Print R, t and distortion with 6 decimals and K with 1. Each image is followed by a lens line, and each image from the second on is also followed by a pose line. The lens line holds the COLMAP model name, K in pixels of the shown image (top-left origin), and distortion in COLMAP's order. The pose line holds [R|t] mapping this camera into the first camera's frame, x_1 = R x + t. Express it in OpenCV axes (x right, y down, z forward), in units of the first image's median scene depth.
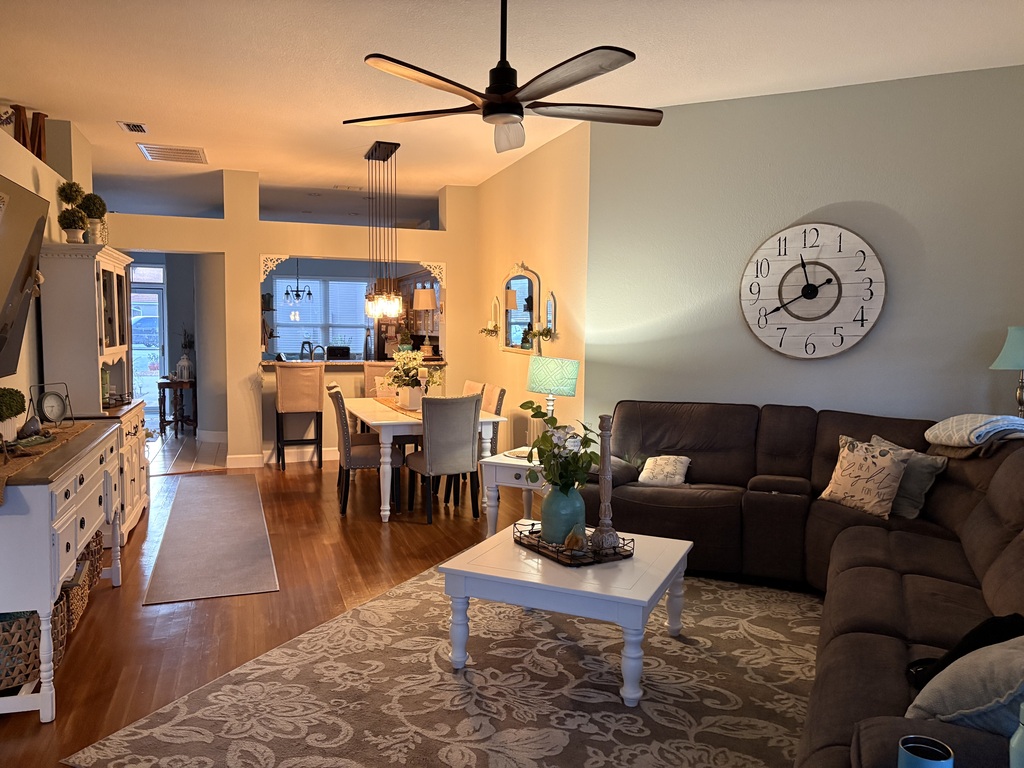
lens RADIAL K [[779.3, 0, 511.5], [0, 779.3, 385.1], [0, 0, 1]] dist [0.049764, -0.000825]
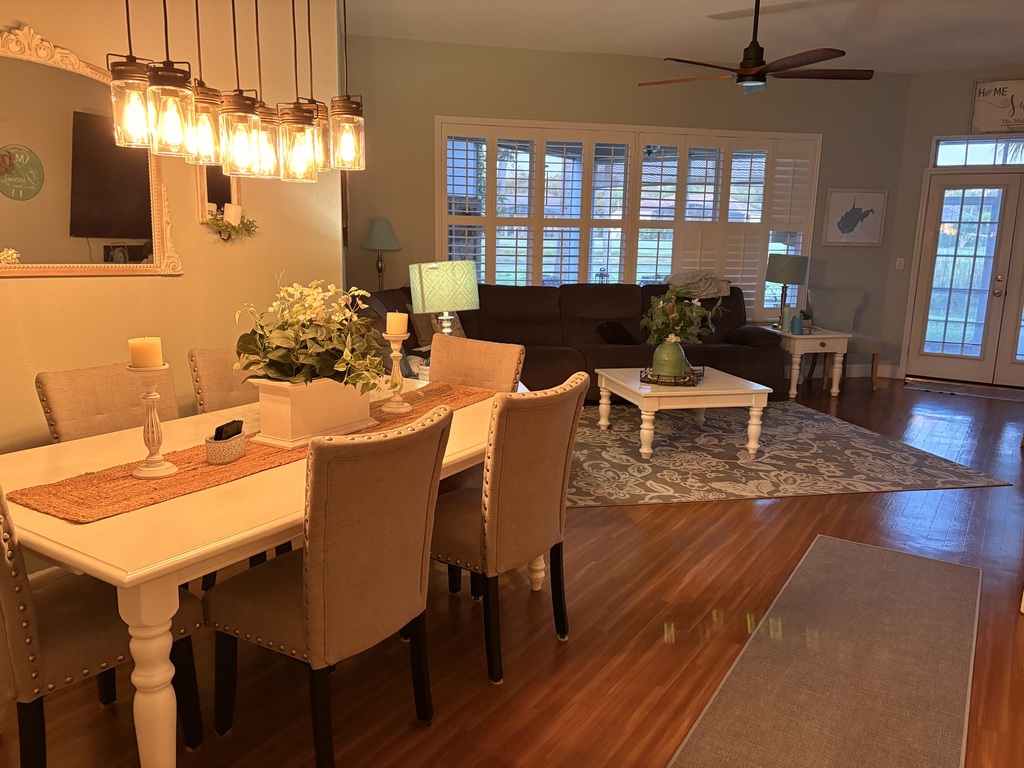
lens RADIAL K [[779.3, 0, 513.0], [0, 779.3, 383.3], [0, 0, 1]] dist [0.049764, -0.000825]
pose [[-0.615658, -0.180197, 0.767134, -0.934142], [0.023210, 0.968934, 0.246227, -0.167779], [-0.787671, 0.169397, -0.592350, 2.250378]]
